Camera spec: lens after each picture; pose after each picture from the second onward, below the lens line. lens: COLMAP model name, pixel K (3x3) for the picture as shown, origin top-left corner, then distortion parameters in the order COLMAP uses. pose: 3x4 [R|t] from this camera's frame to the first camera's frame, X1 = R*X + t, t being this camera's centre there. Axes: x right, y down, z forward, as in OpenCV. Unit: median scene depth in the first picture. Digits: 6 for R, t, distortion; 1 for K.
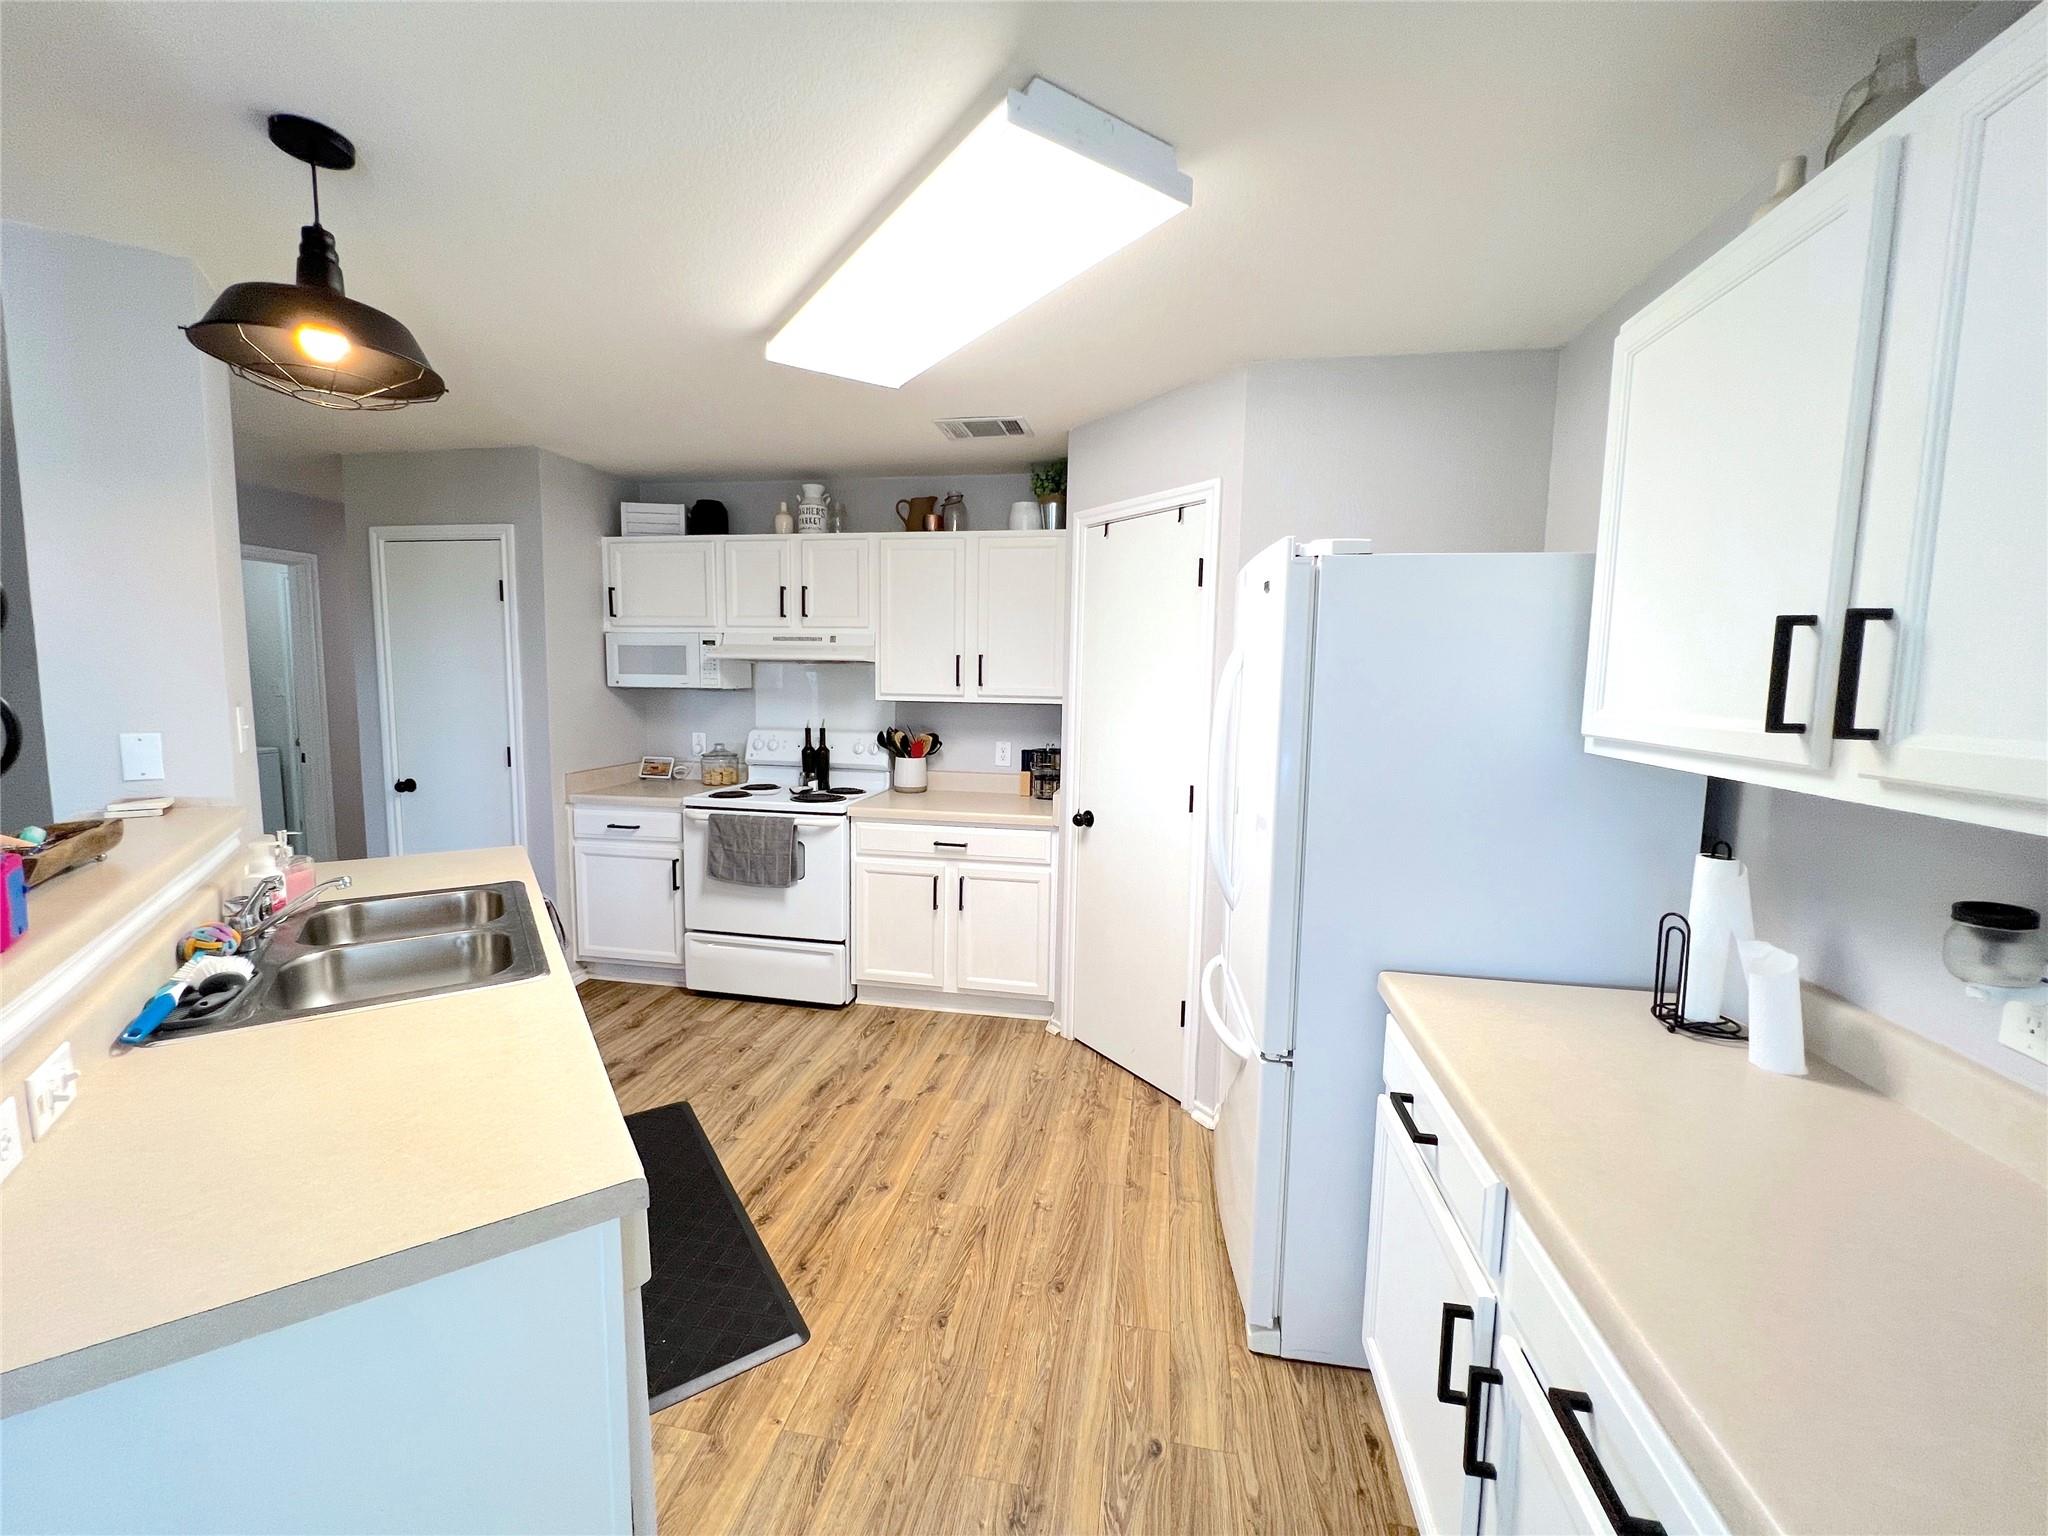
lens RADIAL K [[821.3, 0, 1014.2], [0, 821.3, 756.4], [0, 0, 1]] dist [-0.003644, 0.001157]
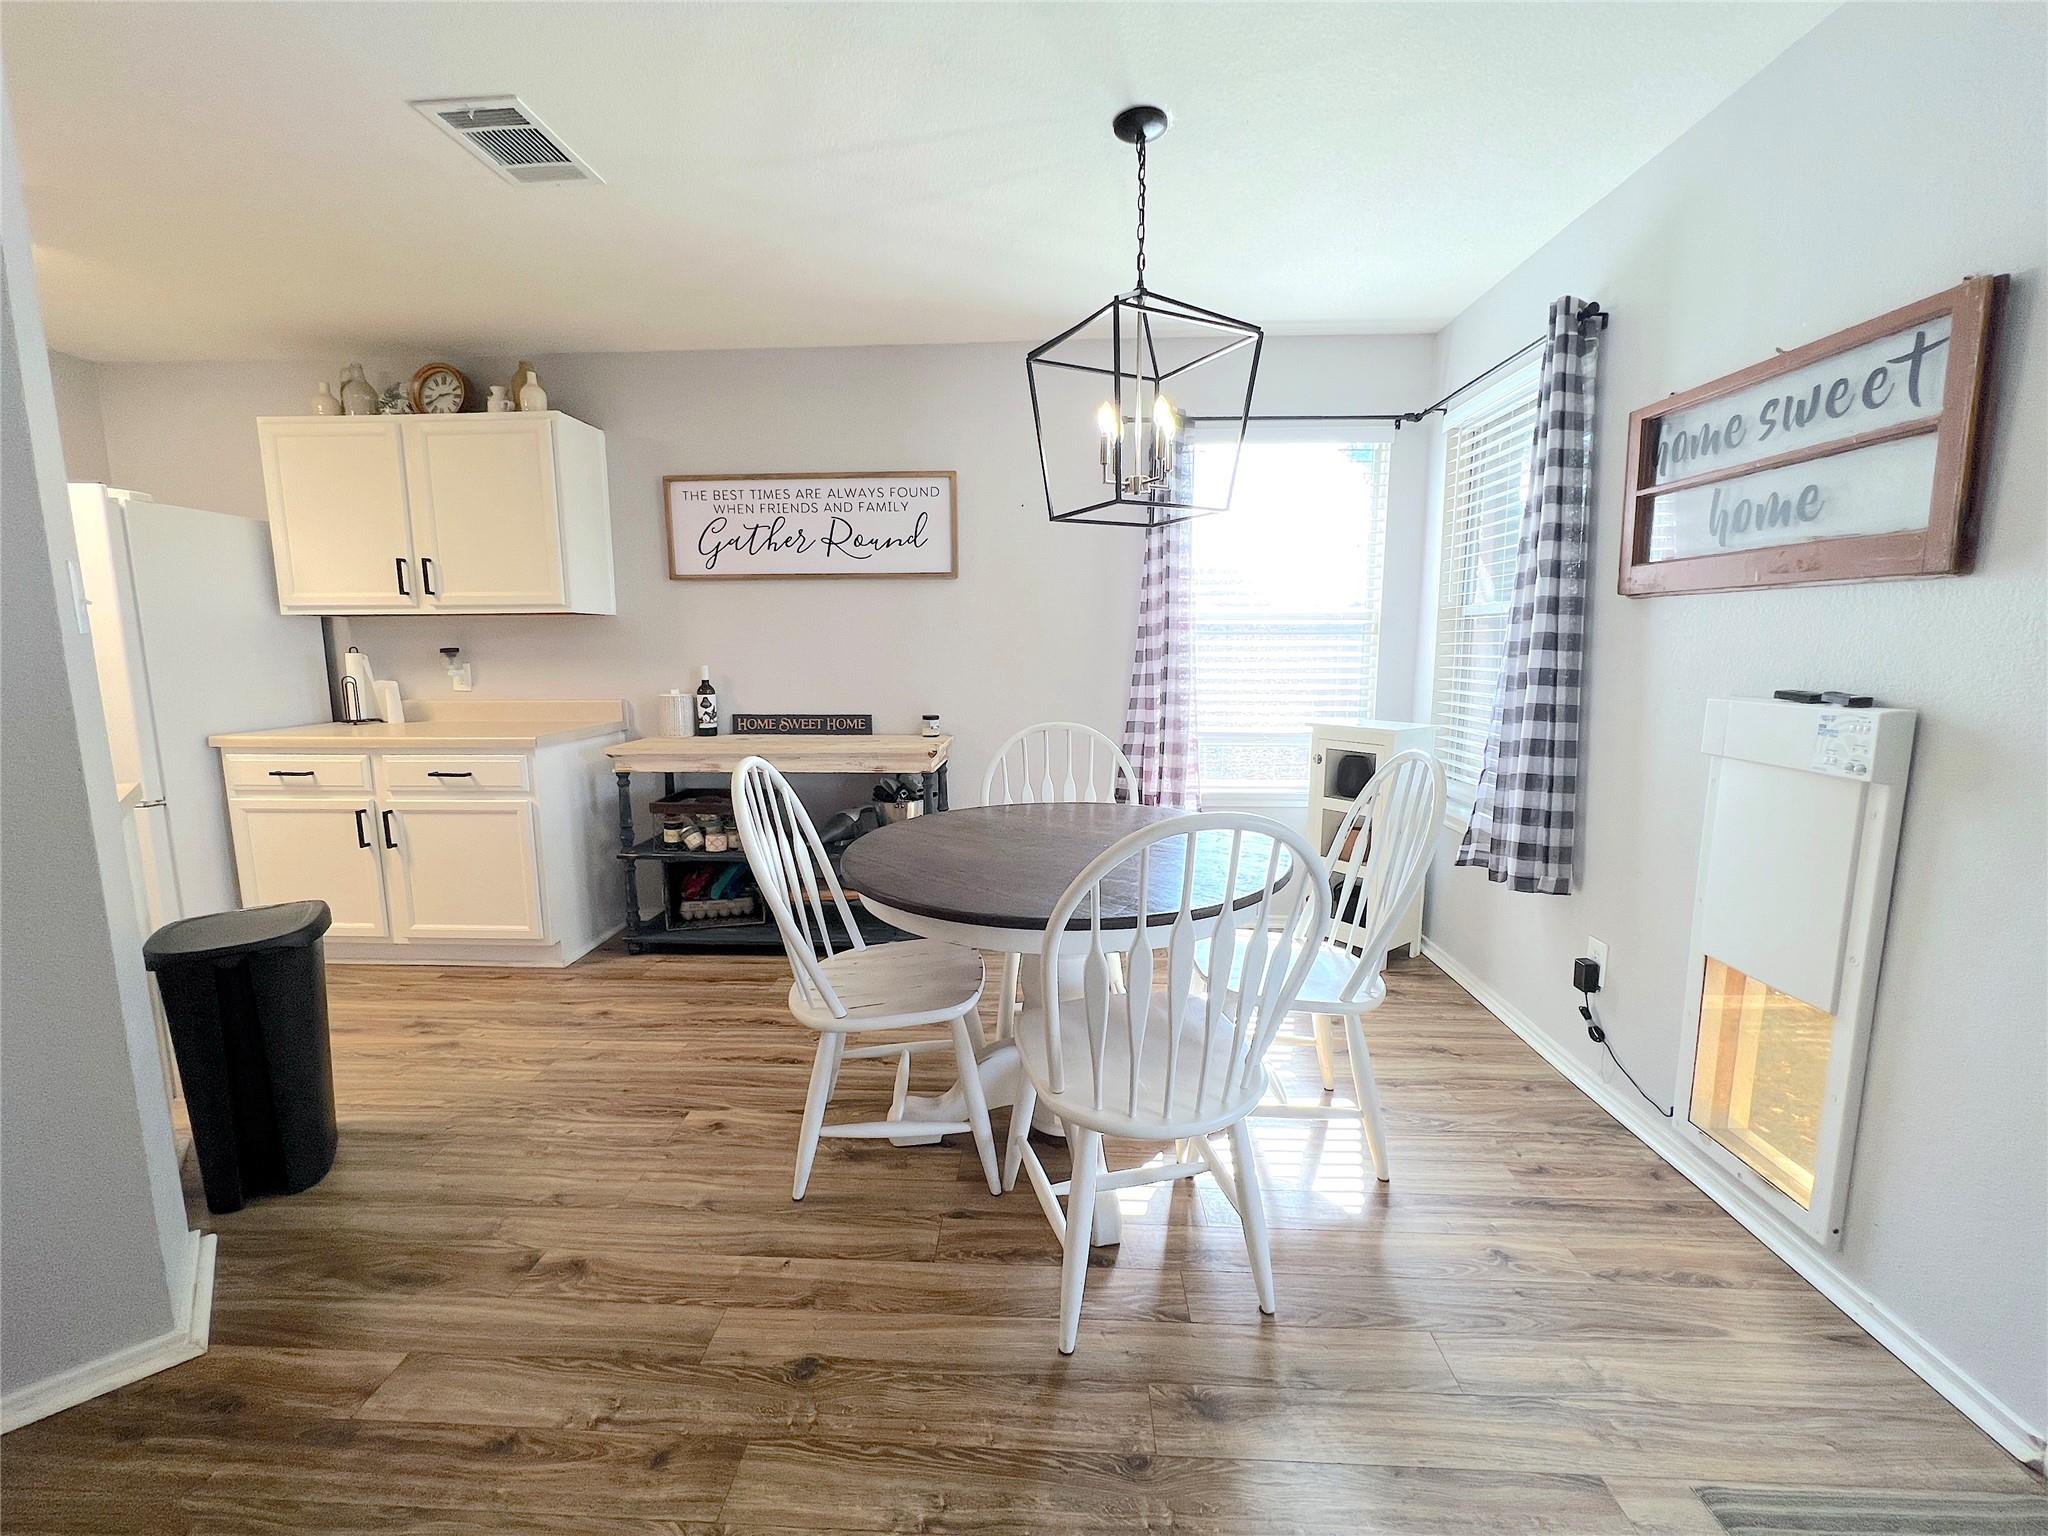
lens RADIAL K [[821.3, 0, 1014.6], [0, 821.3, 755.3], [0, 0, 1]] dist [-0.003644, 0.001157]
pose [[-0.134172, -0.149236, 0.979656, -0.967379], [0.100886, 0.981401, 0.163319, 0.111622], [-0.985809, 0.120746, -0.116621, -0.339718]]
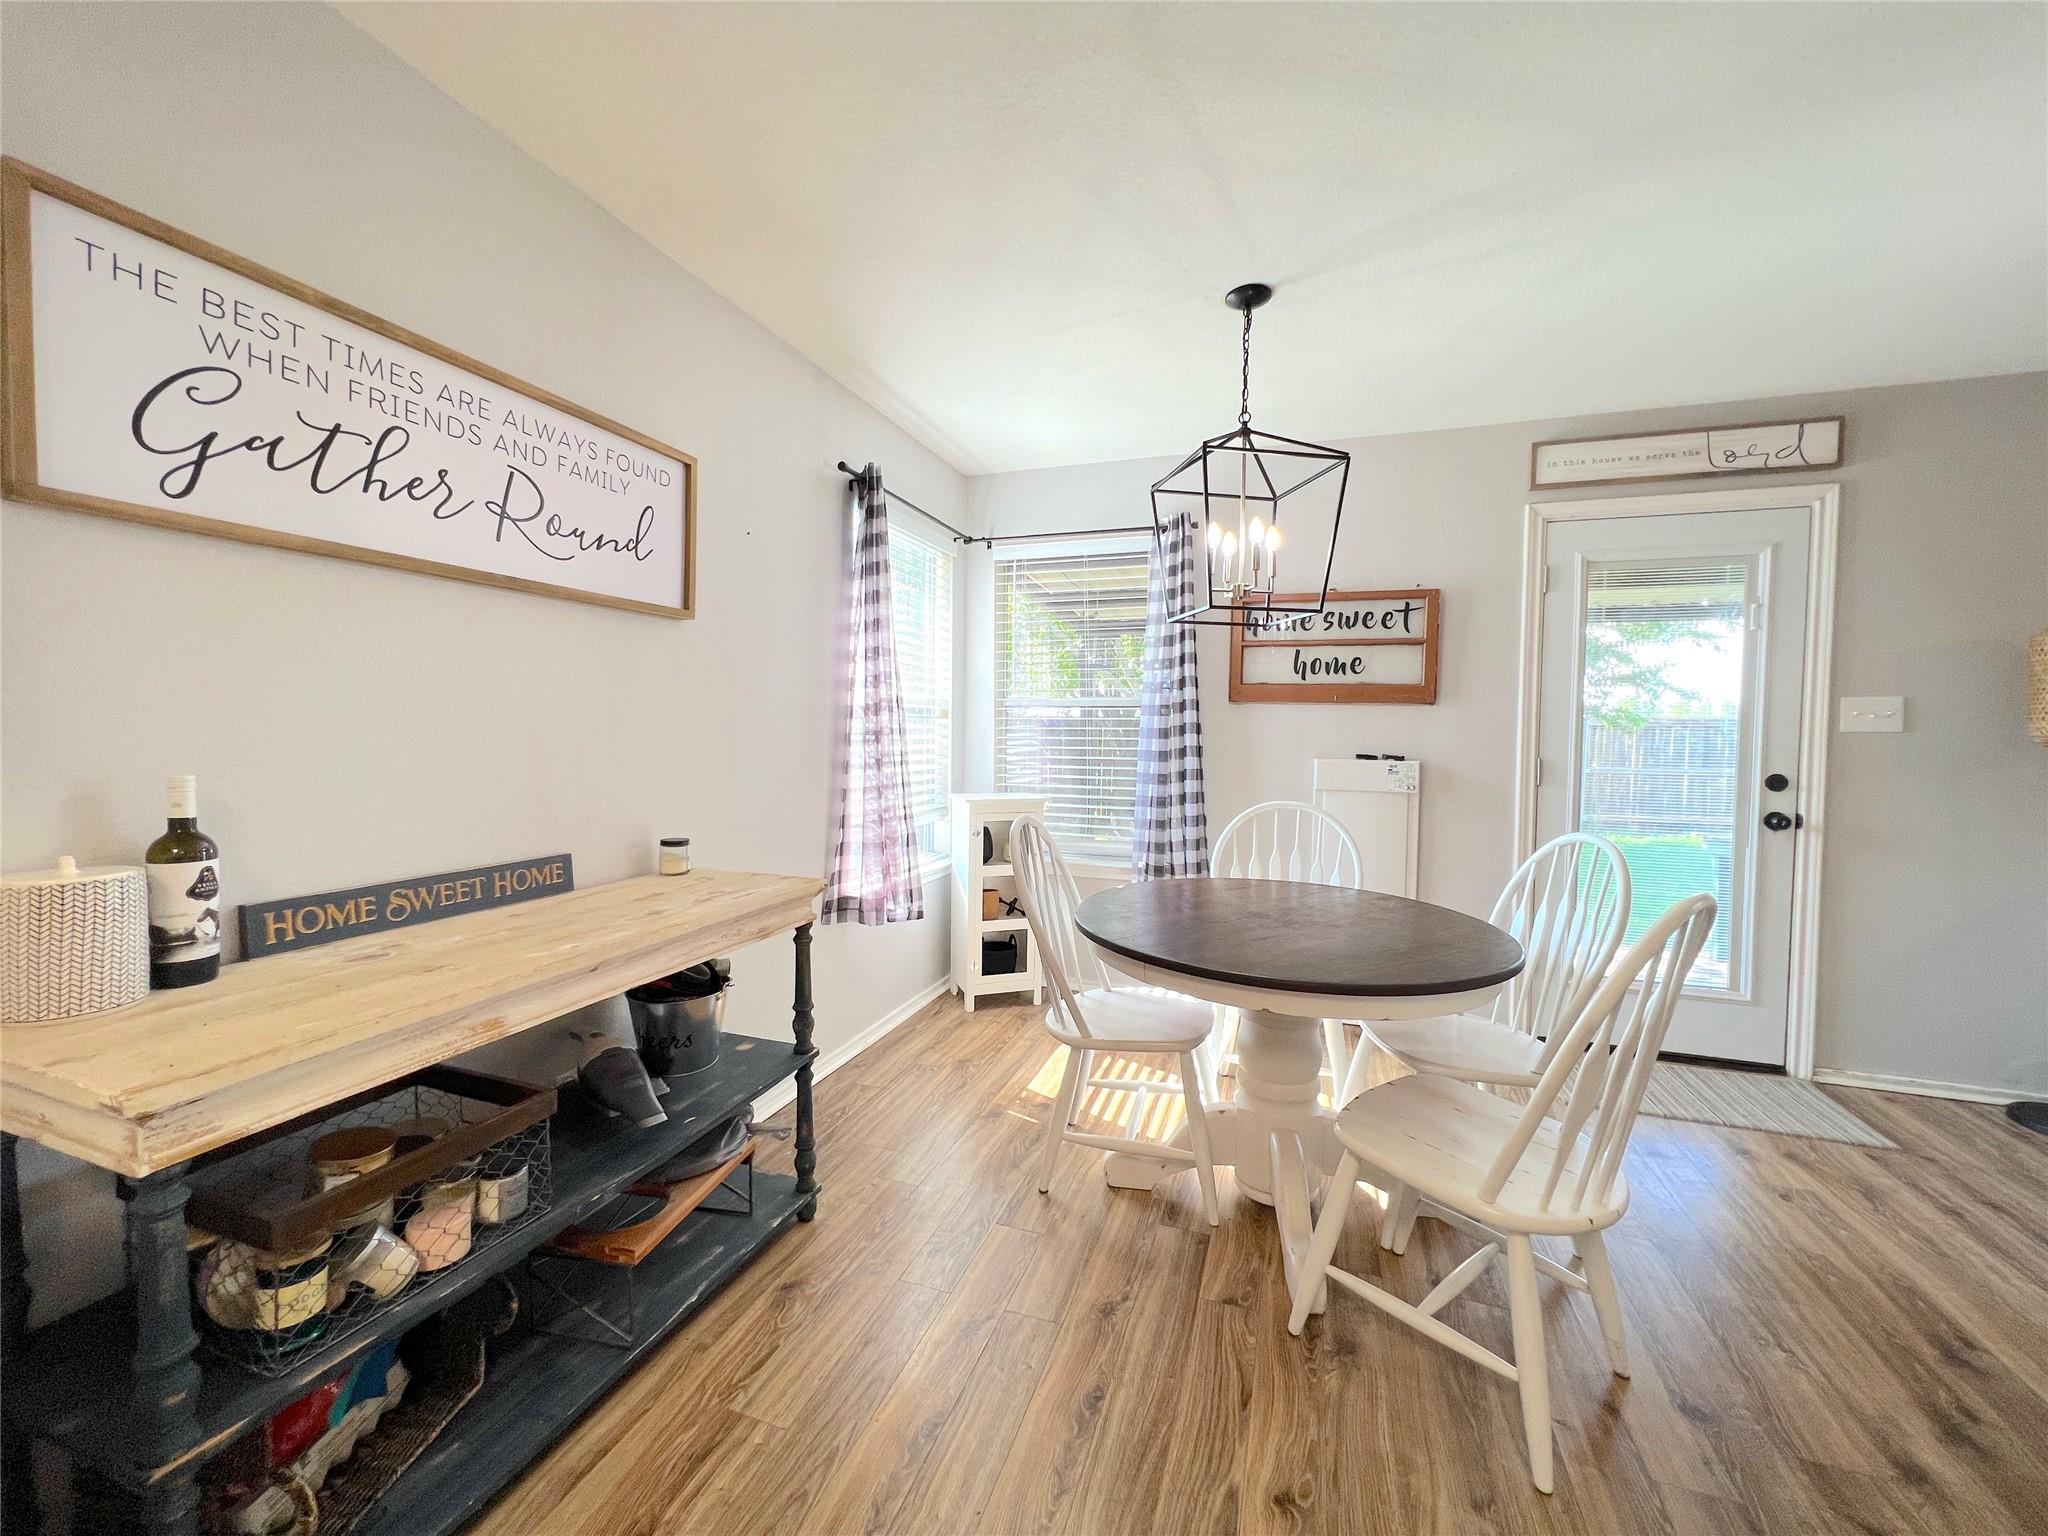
lens RADIAL K [[821.3, 0, 1017.6], [0, 821.3, 757.2], [0, 0, 1]] dist [-0.003644, 0.001157]
pose [[-0.987051, -0.032197, 0.157145, -0.134878], [-0.010633, 0.990627, 0.136180, 0.061645], [-0.160056, 0.132746, -0.978141, 0.319141]]
